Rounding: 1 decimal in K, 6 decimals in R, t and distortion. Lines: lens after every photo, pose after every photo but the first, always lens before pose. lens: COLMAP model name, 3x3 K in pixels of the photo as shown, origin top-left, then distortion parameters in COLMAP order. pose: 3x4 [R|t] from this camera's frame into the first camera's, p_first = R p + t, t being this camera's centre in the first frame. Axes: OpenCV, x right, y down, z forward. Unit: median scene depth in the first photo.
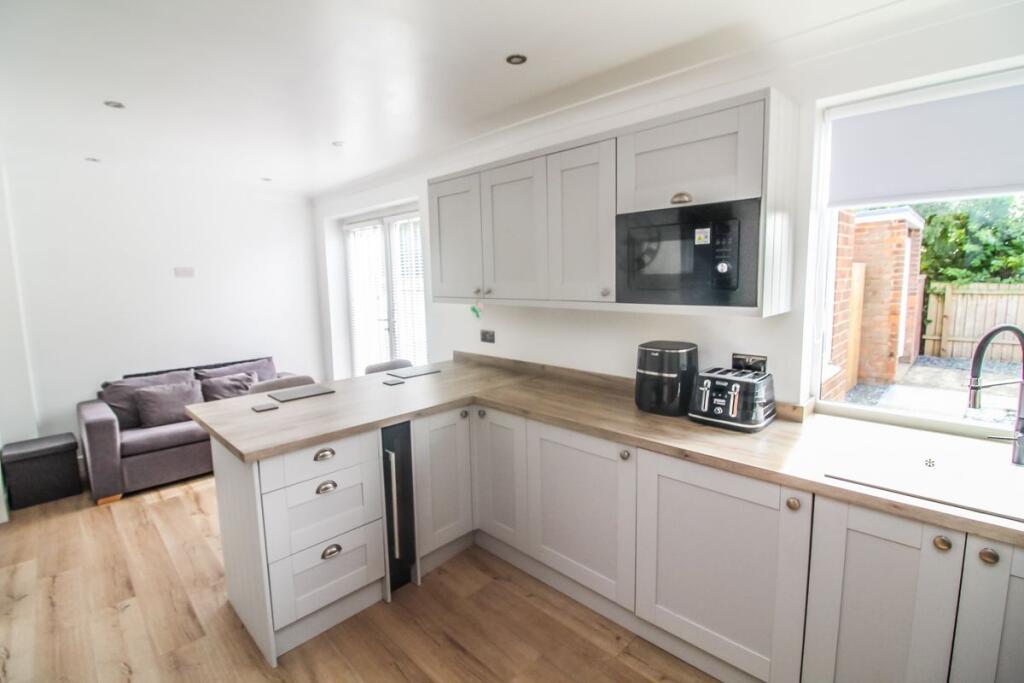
lens RADIAL K [[470.2, 0, 515.0], [0, 470.2, 330.8], [0, 0, 1]] dist [-0.017347, -0.005260]
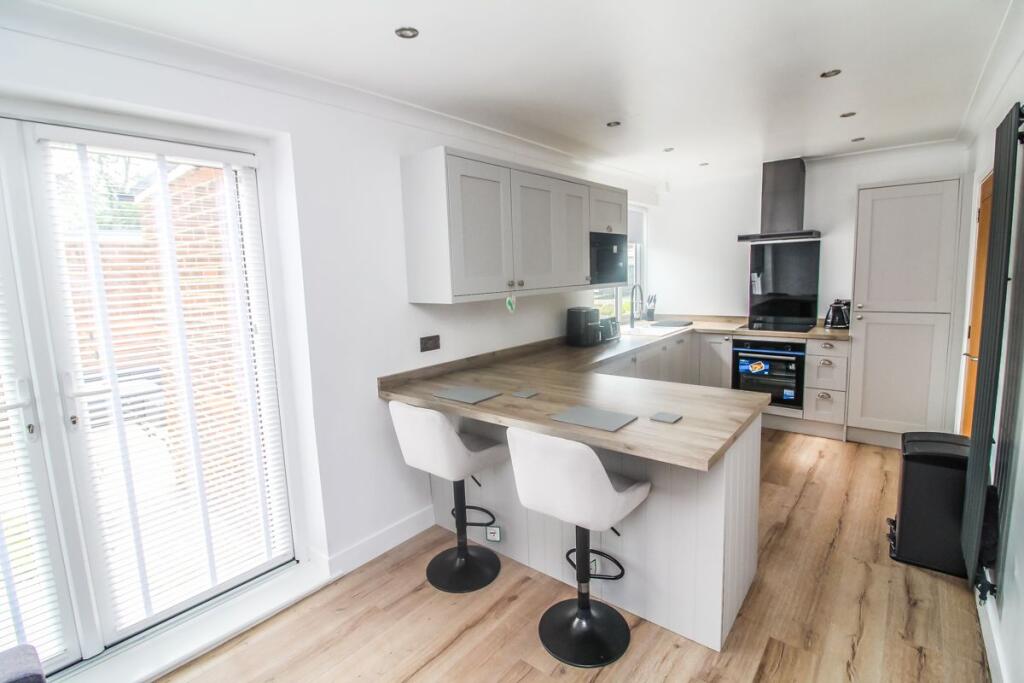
lens RADIAL K [[470.2, 0, 515.0], [0, 470.2, 330.8], [0, 0, 1]] dist [-0.017347, -0.005260]
pose [[-0.089096, -0.103512, 0.990630, -1.219451], [0.151608, 0.981587, 0.116202, -0.114180], [-0.984417, 0.160540, -0.071763, 1.207062]]
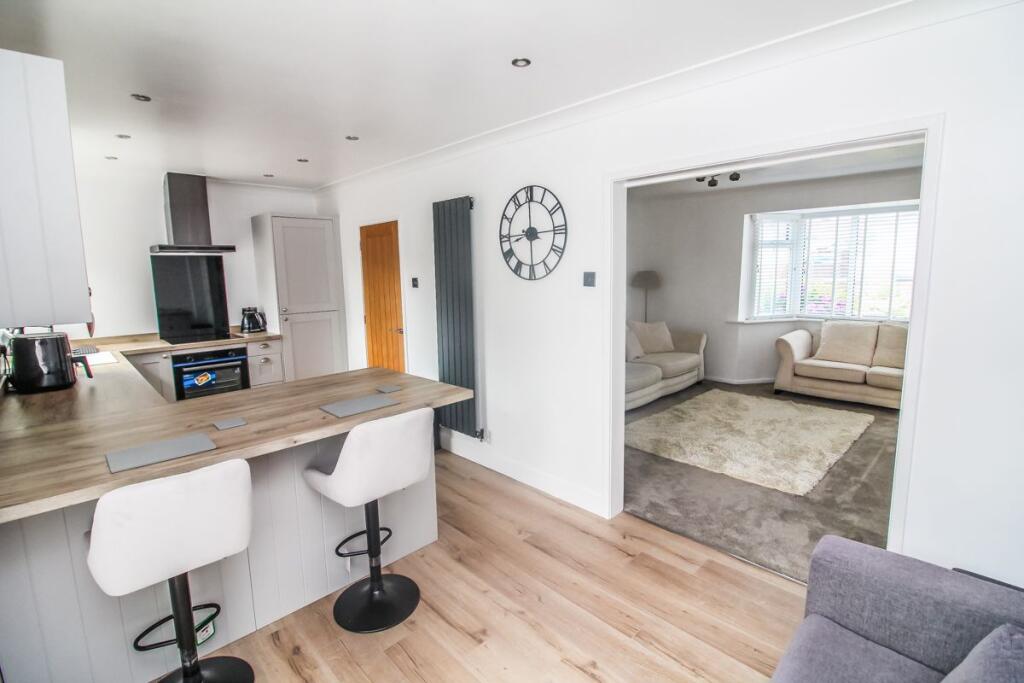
lens RADIAL K [[470.2, 0, 515.0], [0, 470.2, 330.8], [0, 0, 1]] dist [-0.017347, -0.005260]
pose [[-0.999303, 0.032614, 0.018174, -0.777076], [0.036042, 0.969698, 0.241634, -0.191135], [-0.009742, 0.242121, -0.970197, 1.840074]]
